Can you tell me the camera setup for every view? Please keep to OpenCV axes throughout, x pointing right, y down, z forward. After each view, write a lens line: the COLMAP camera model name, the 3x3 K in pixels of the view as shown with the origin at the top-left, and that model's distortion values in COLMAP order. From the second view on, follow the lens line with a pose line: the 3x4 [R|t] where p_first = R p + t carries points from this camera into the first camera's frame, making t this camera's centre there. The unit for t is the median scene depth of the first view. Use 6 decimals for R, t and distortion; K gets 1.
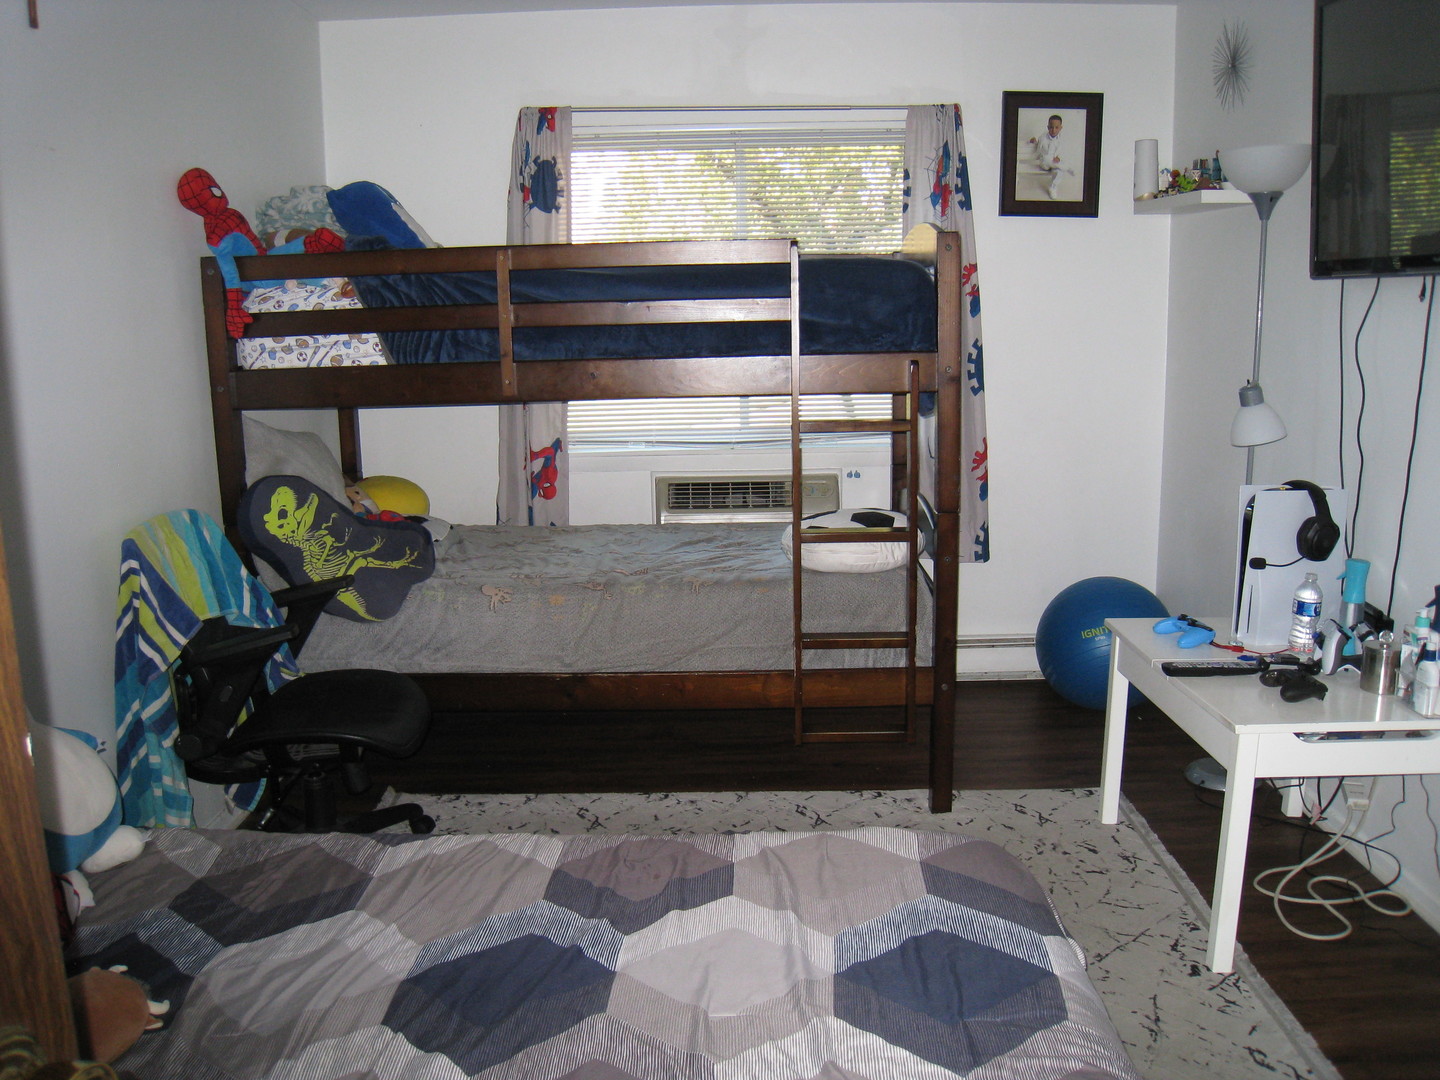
lens RADIAL K [[1205.2, 0, 719.8], [0, 1205.2, 544.1], [0, 0, 1]] dist [-0.127235, 0.051471]
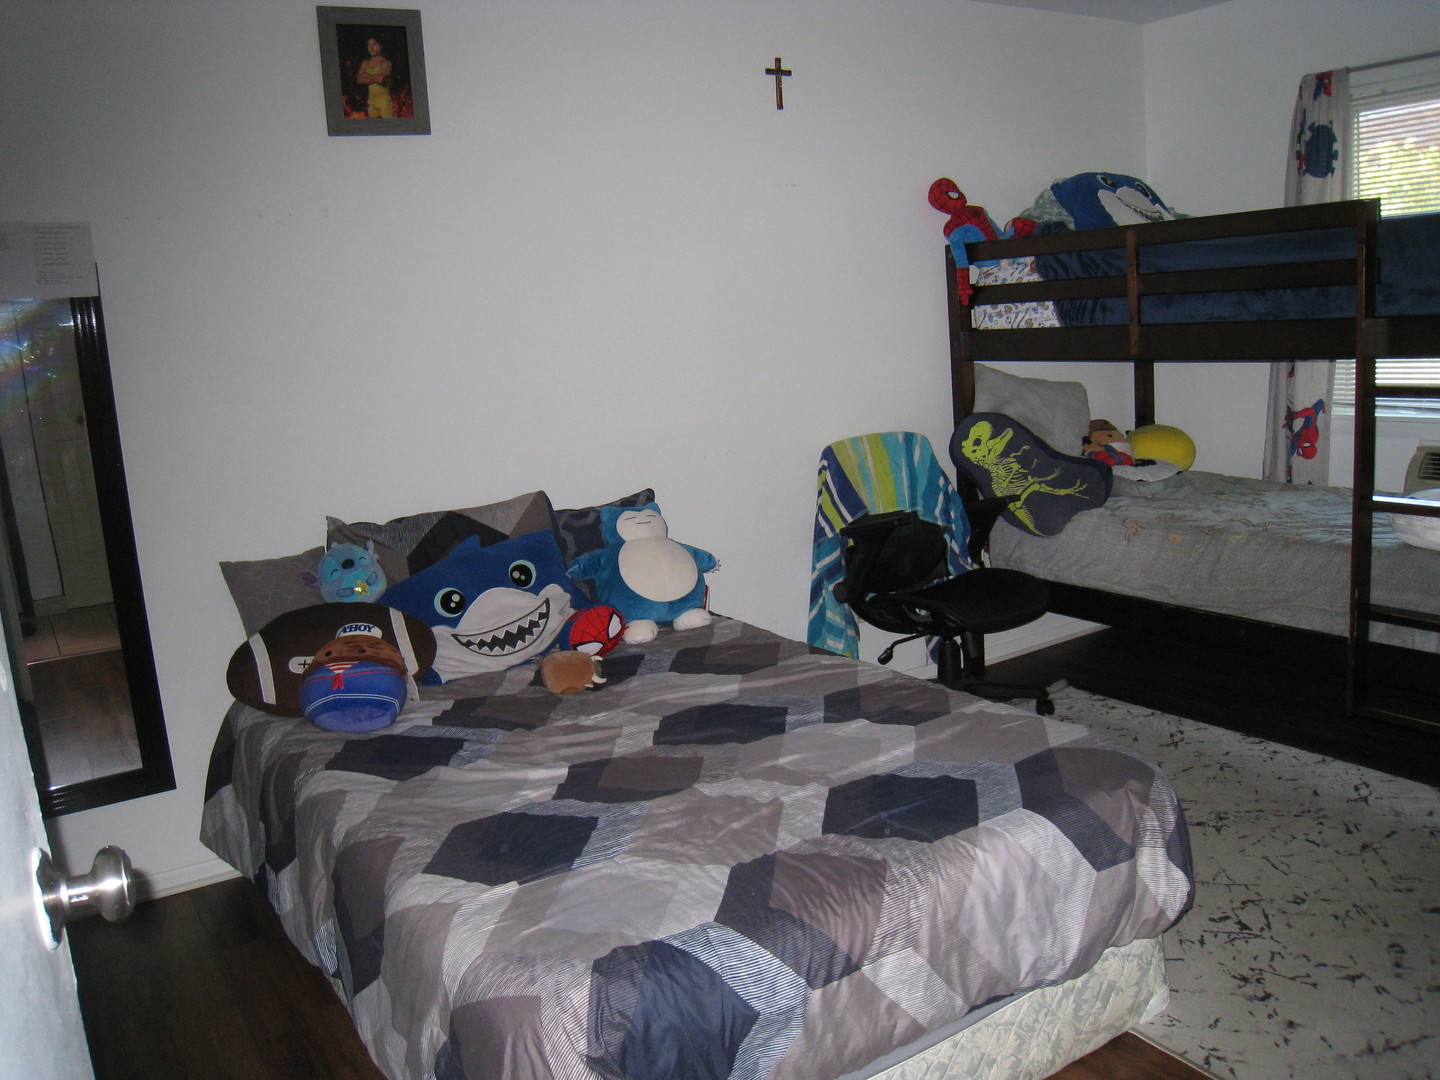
lens RADIAL K [[1205.2, 0, 709.2], [0, 1205.2, 550.5], [0, 0, 1]] dist [-0.127235, 0.051471]
pose [[0.549189, 0.138914, -0.824072, 0.556025], [-0.103888, 0.989787, 0.097614, -0.005149], [0.829216, 0.032003, 0.558012, 0.029863]]
